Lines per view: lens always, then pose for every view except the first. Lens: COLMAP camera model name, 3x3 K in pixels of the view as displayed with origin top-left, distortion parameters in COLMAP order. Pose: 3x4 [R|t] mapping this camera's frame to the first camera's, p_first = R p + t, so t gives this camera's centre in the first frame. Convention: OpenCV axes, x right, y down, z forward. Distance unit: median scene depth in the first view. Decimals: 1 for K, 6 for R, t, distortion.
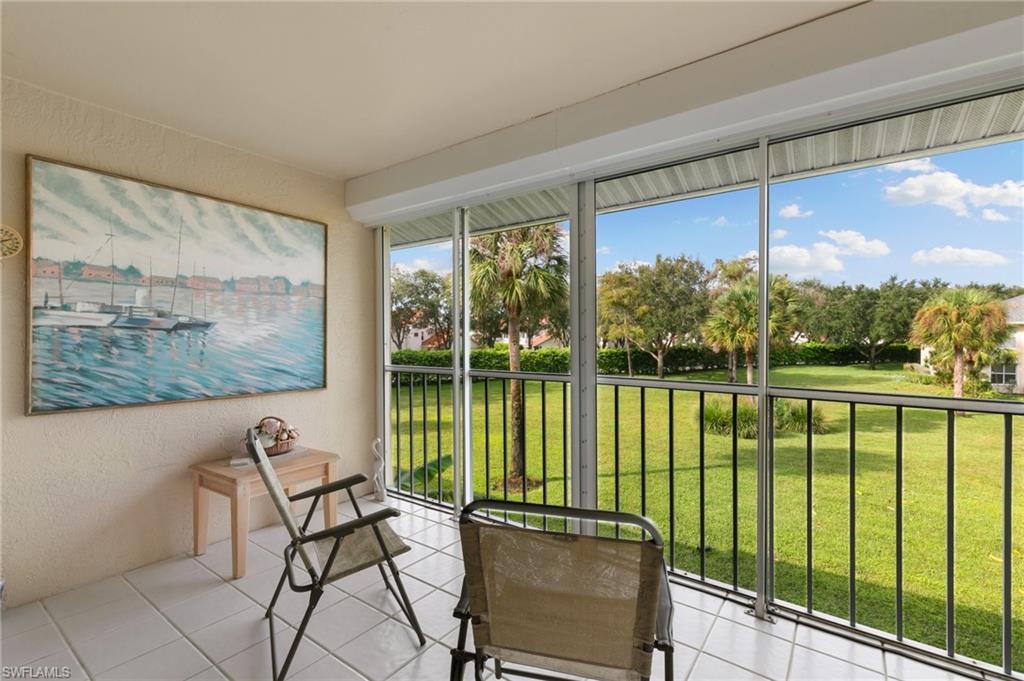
lens RADIAL K [[458.3, 0, 522.9], [0, 458.3, 342.2], [0, 0, 1]] dist [0.007202, -0.001237]
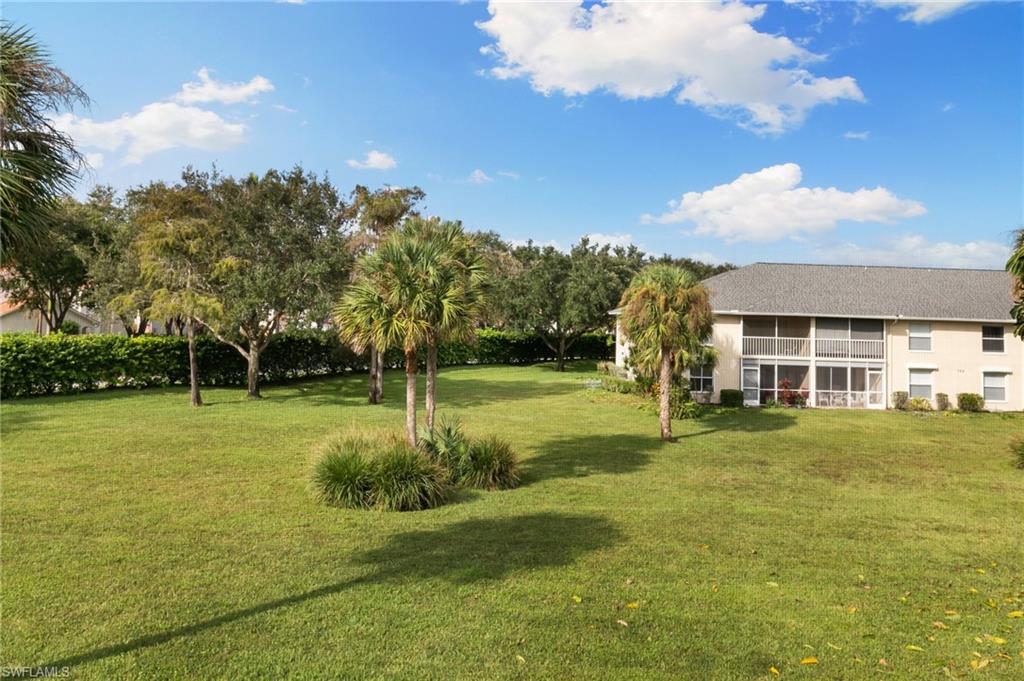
lens RADIAL K [[807.6, 0, 512.4], [0, 807.6, 252.6], [0, 0, 1]] dist [0.003421, 0.008203]
pose [[0.824615, 0.071295, 0.561184, 0.013022], [-0.024931, 0.995643, -0.089856, -0.009232], [-0.565145, 0.060106, 0.822799, 0.053037]]
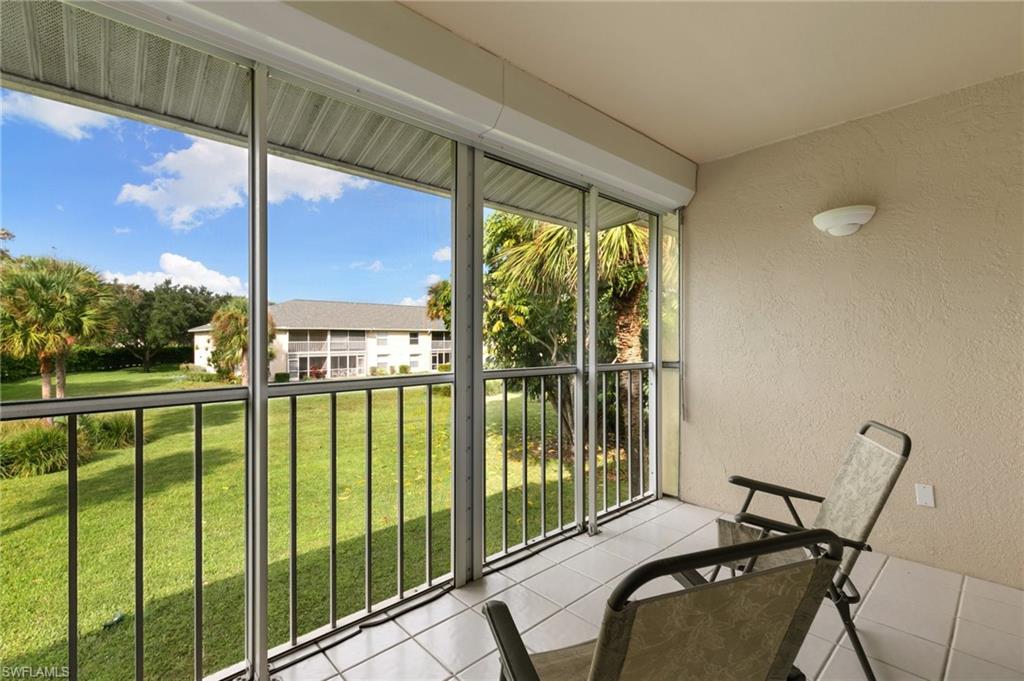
lens RADIAL K [[458.3, 0, 508.6], [0, 458.3, 335.2], [0, 0, 1]] dist [0.007202, -0.001237]
pose [[0.212306, 0.007011, 0.977178, -0.050043], [0.013551, 0.999857, -0.010118, 0.000858], [-0.977109, 0.015390, 0.212180, 0.053845]]
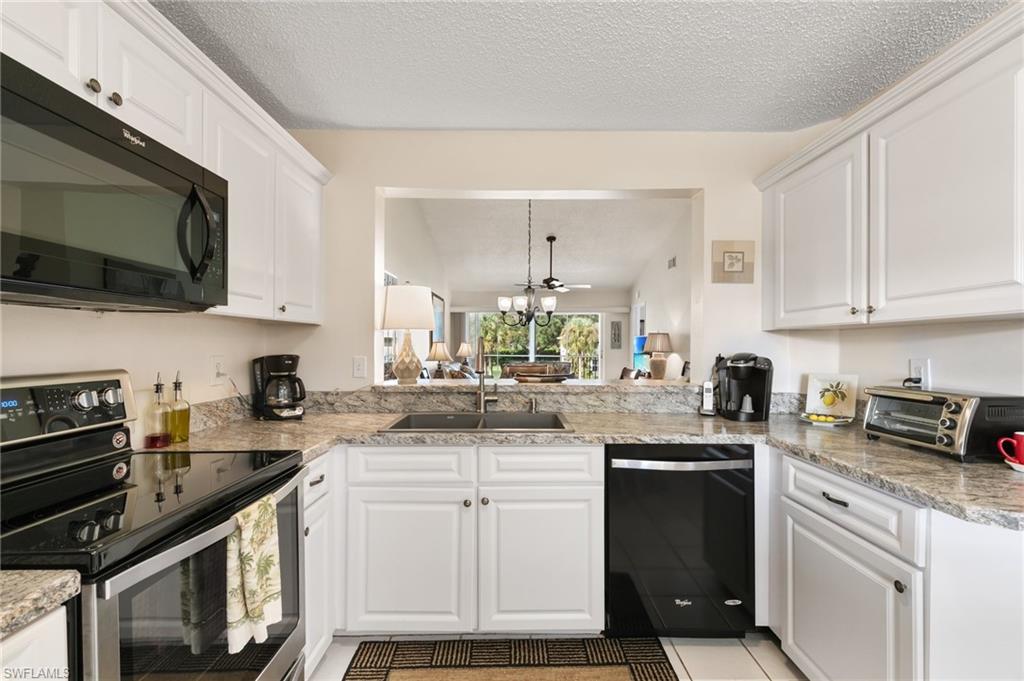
lens RADIAL K [[458.3, 0, 521.2], [0, 458.3, 349.4], [0, 0, 1]] dist [0.007202, -0.001237]
pose [[0.801897, -0.002624, 0.597456, -0.200776], [0.000733, 0.999994, 0.003408, -0.000109], [-0.597462, -0.002295, 0.801894, -0.194786]]
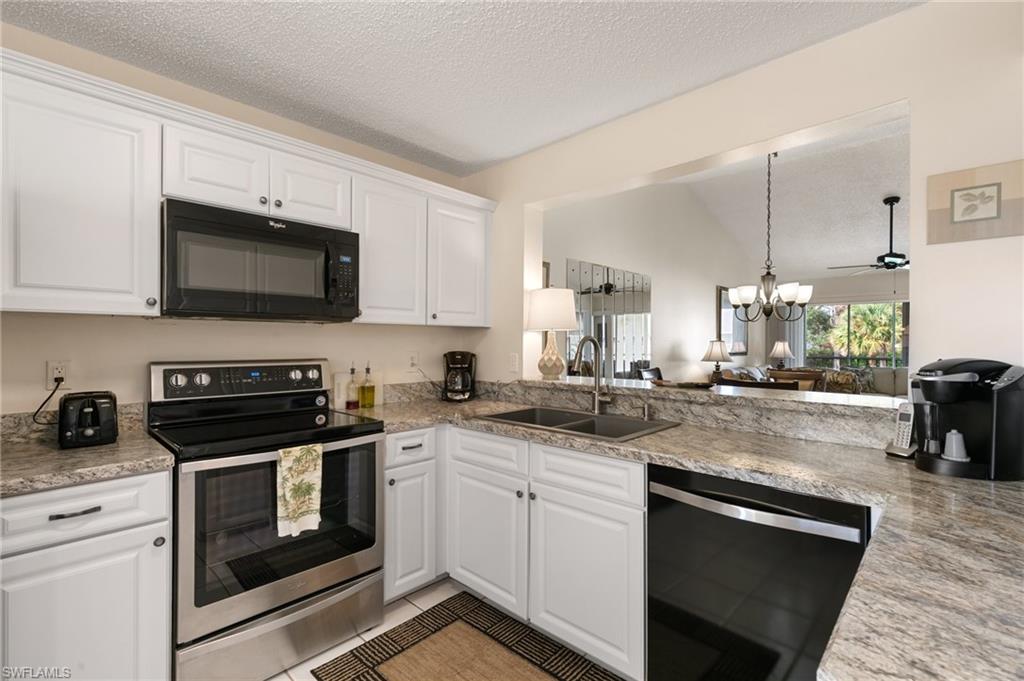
lens RADIAL K [[458.3, 0, 520.4], [0, 458.3, 342.0], [0, 0, 1]] dist [0.007202, -0.001237]
pose [[0.992349, 0.004497, -0.123384, -0.171523], [-0.005563, 0.999950, -0.008293, -0.000211], [0.123341, 0.008916, 0.992324, -0.203000]]
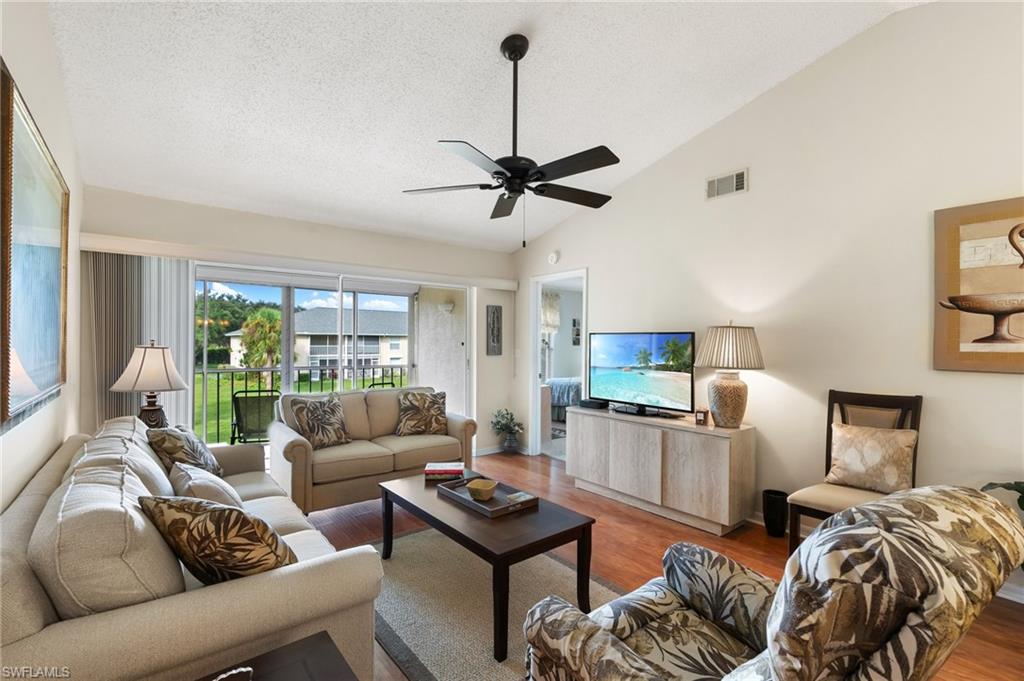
lens RADIAL K [[458.3, 0, 510.0], [0, 458.3, 339.4], [0, 0, 1]] dist [0.007202, -0.001237]
pose [[0.269854, 0.008147, 0.962867, -0.134290], [0.005658, 0.999934, -0.010046, -0.003235], [-0.962885, 0.008159, 0.269790, -0.052168]]
